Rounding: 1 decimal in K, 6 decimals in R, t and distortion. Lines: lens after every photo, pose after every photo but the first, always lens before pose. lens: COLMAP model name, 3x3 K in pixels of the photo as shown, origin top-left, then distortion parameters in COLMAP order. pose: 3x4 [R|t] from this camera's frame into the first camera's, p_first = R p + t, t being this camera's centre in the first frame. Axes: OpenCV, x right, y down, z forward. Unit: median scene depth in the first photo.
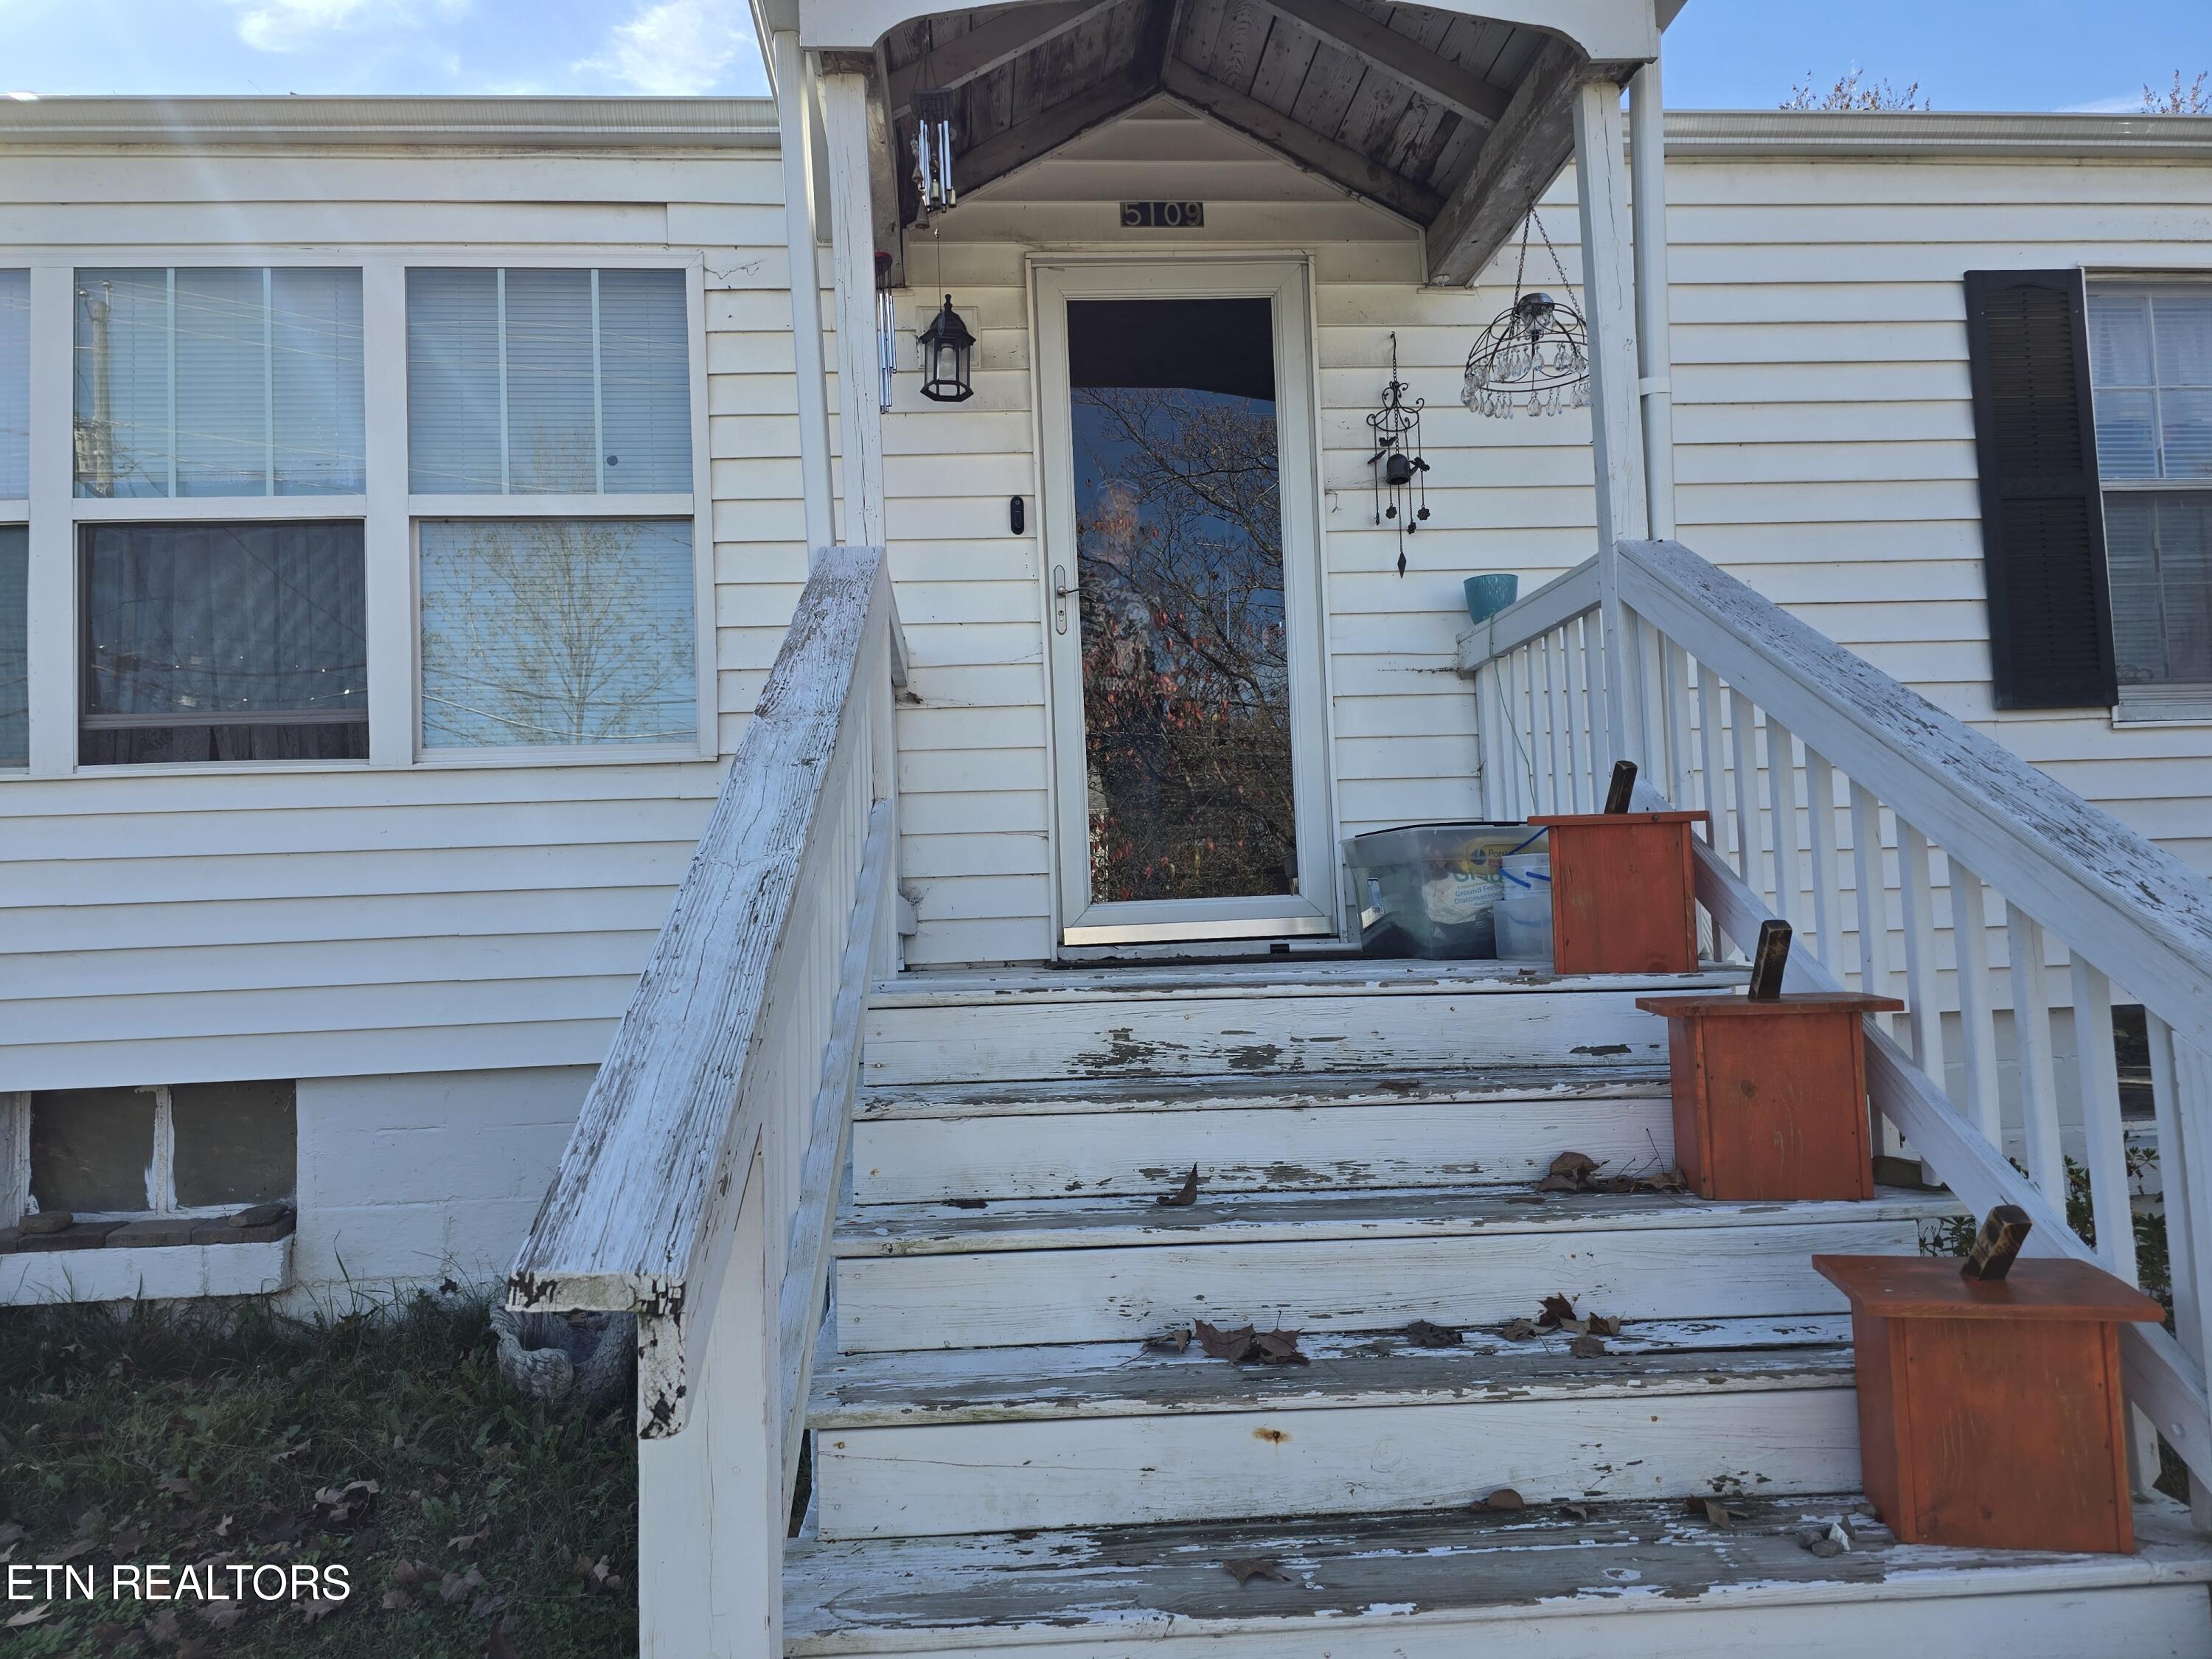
lens RADIAL K [[1487.1, 0, 1098.4], [0, 1487.1, 825.8], [0, 0, 1]] dist [0.048040, -0.037669]
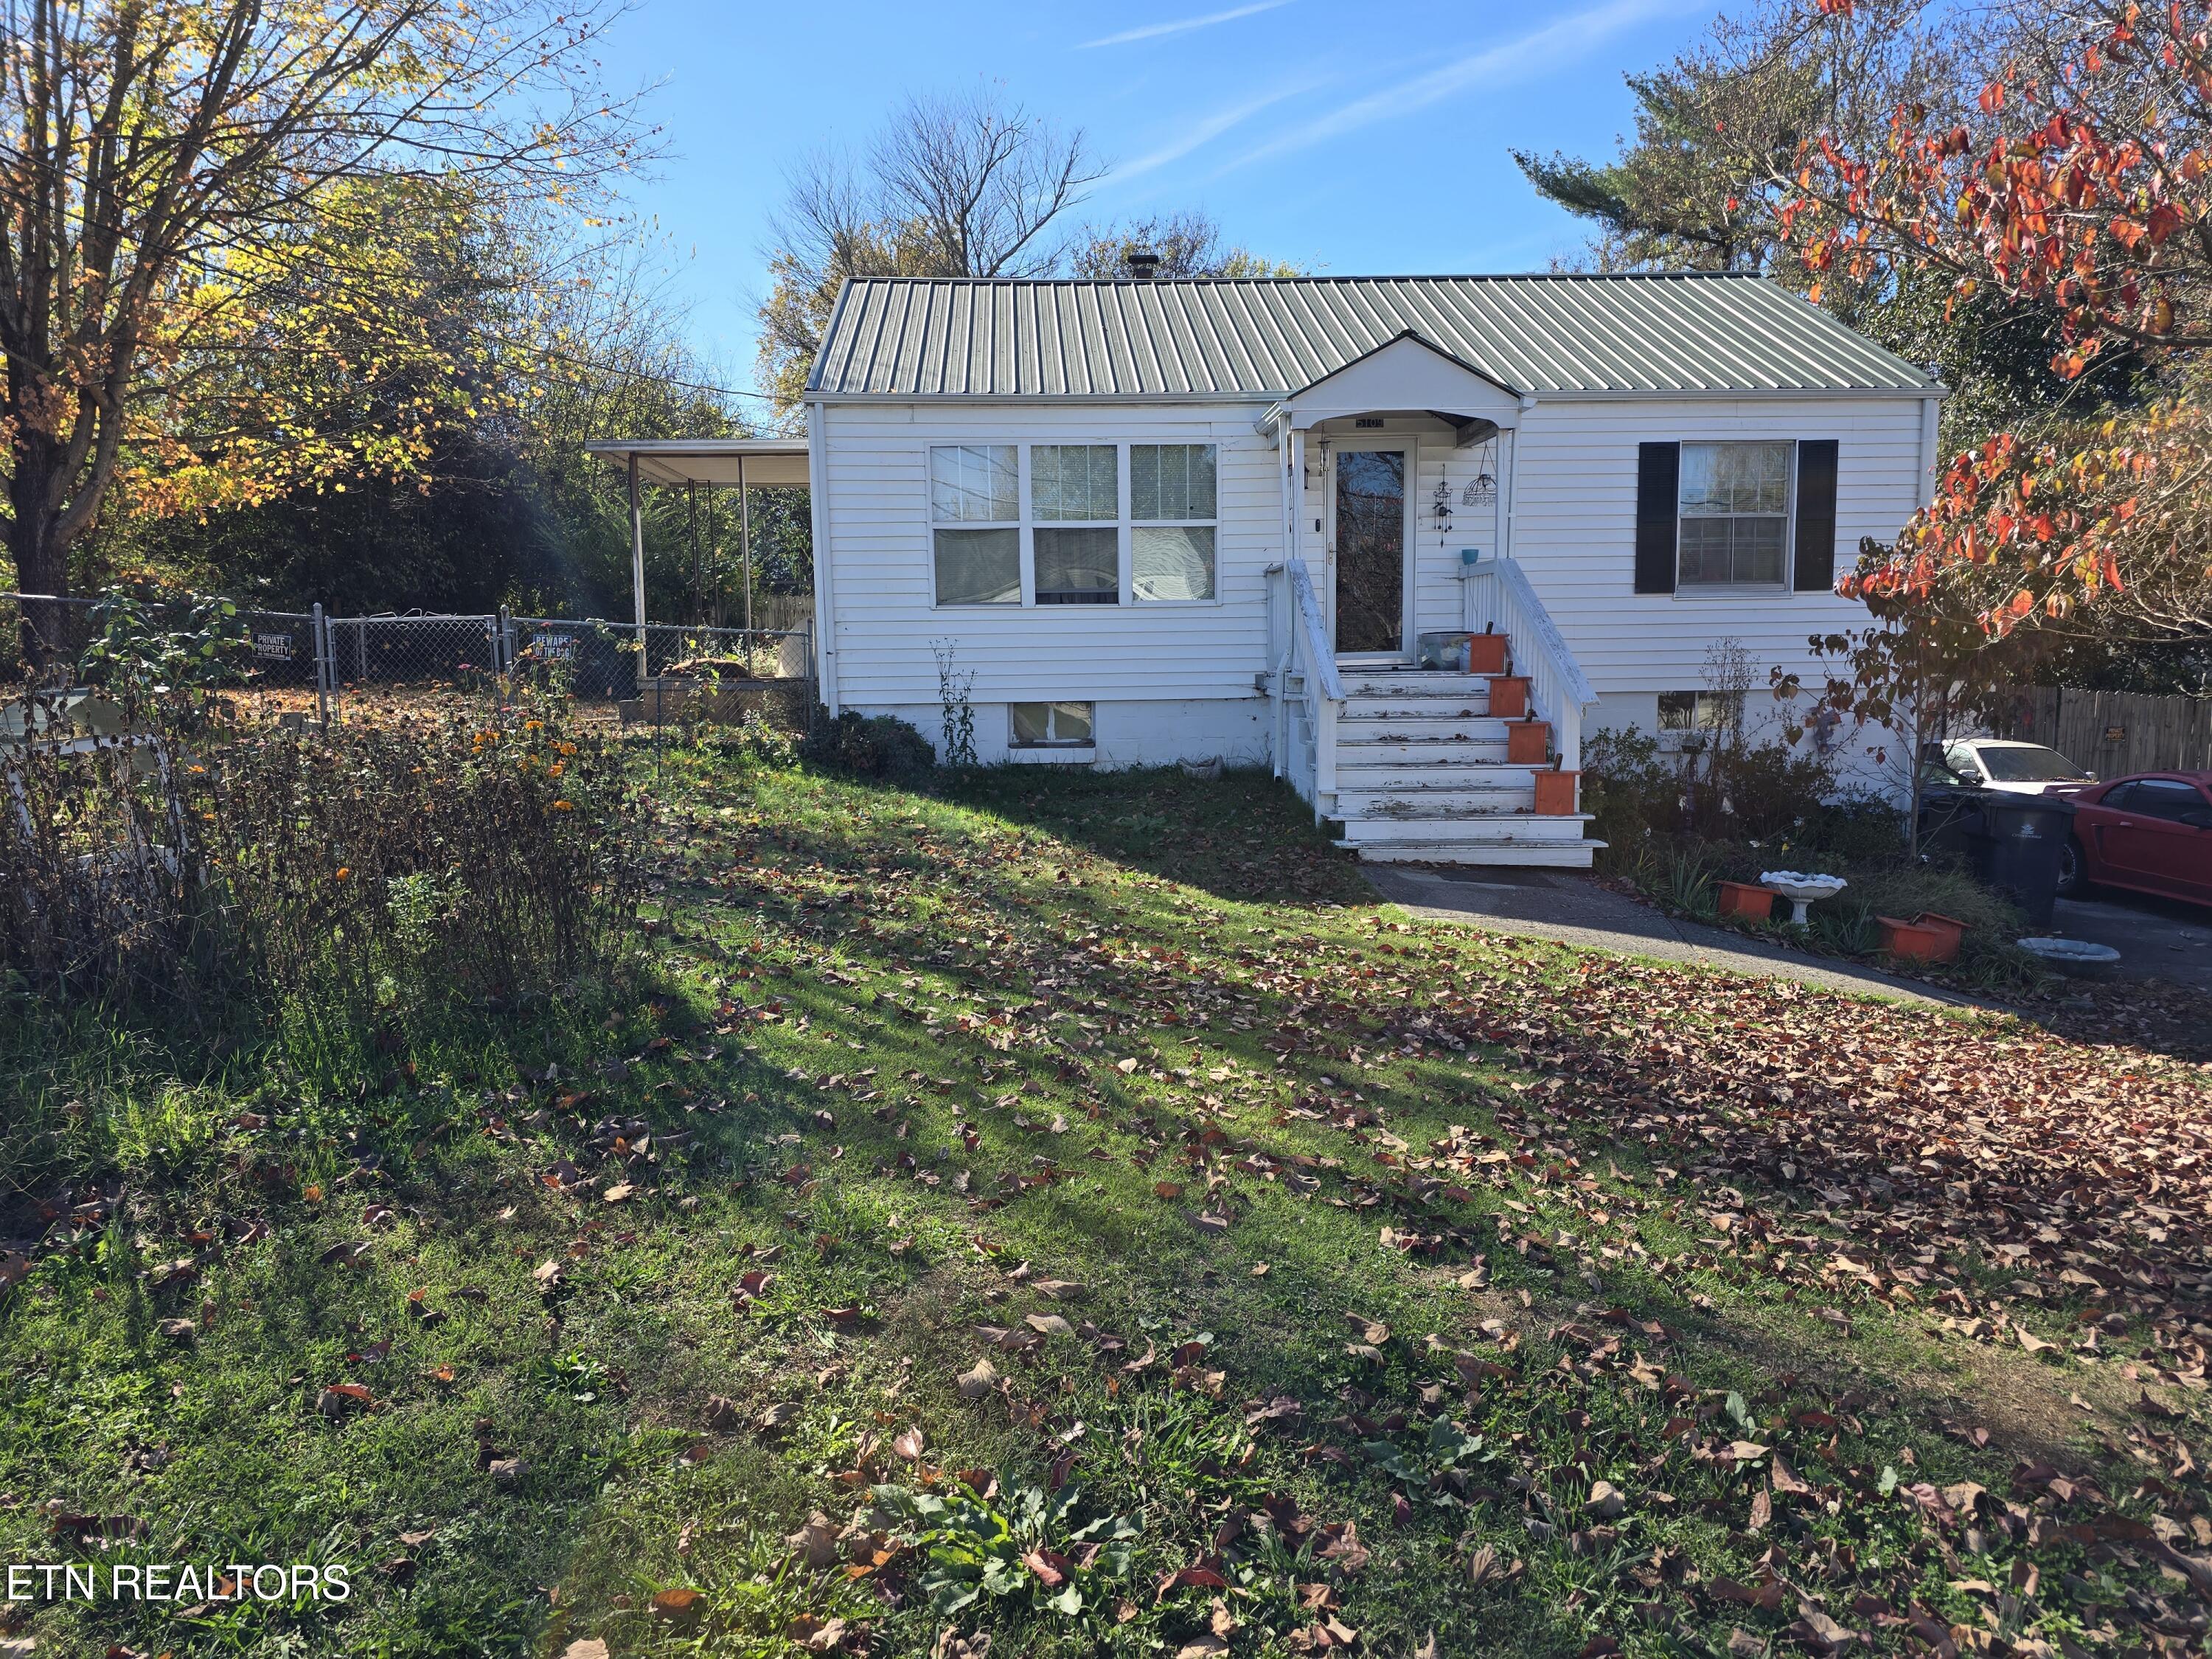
lens RADIAL K [[1487.1, 0, 1089.3], [0, 1487.1, 850.8], [0, 0, 1]] dist [0.048040, -0.037669]
pose [[0.999408, 0.024791, -0.023873, -0.456363], [-0.019700, 0.980836, 0.193839, -0.142833], [0.028221, -0.193254, 0.980743, -2.276455]]
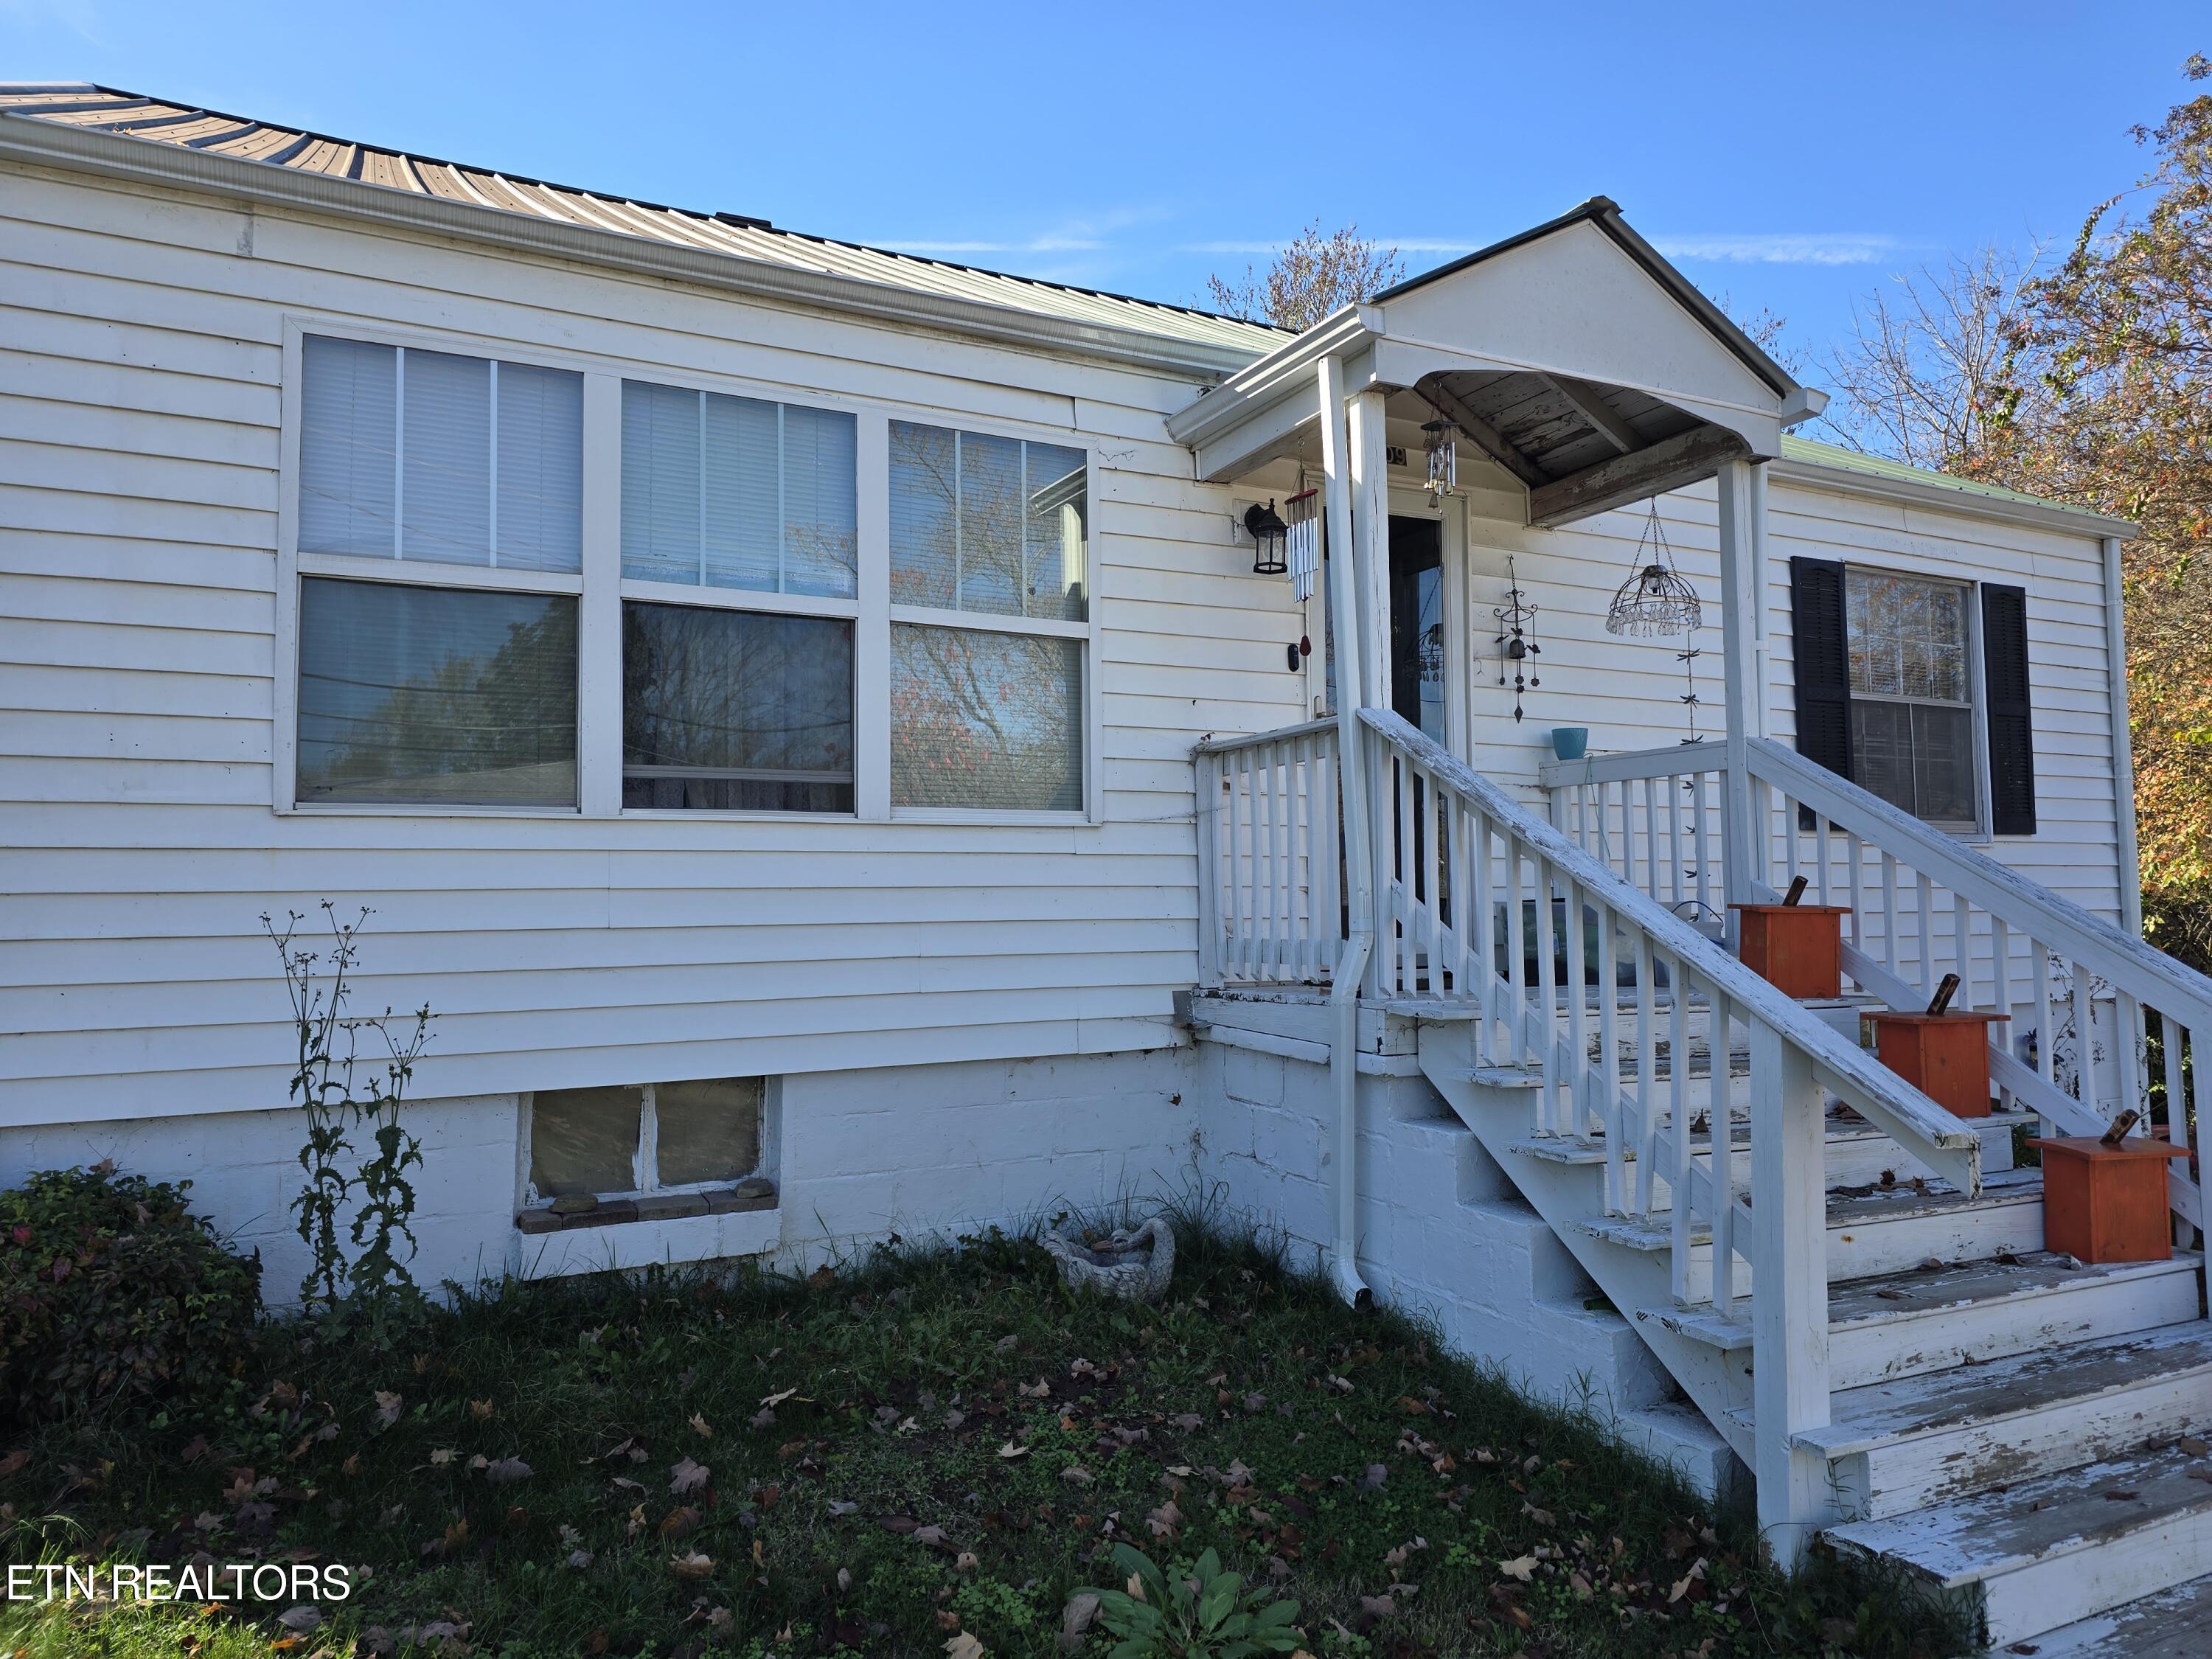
lens RADIAL K [[1487.1, 0, 1139.9], [0, 1487.1, 805.0], [0, 0, 1]] dist [0.048040, -0.037669]
pose [[0.918741, 0.053505, 0.391219, -0.745322], [-0.048484, 0.998566, -0.022708, -0.035331], [-0.391873, 0.001895, 0.920017, -0.220416]]
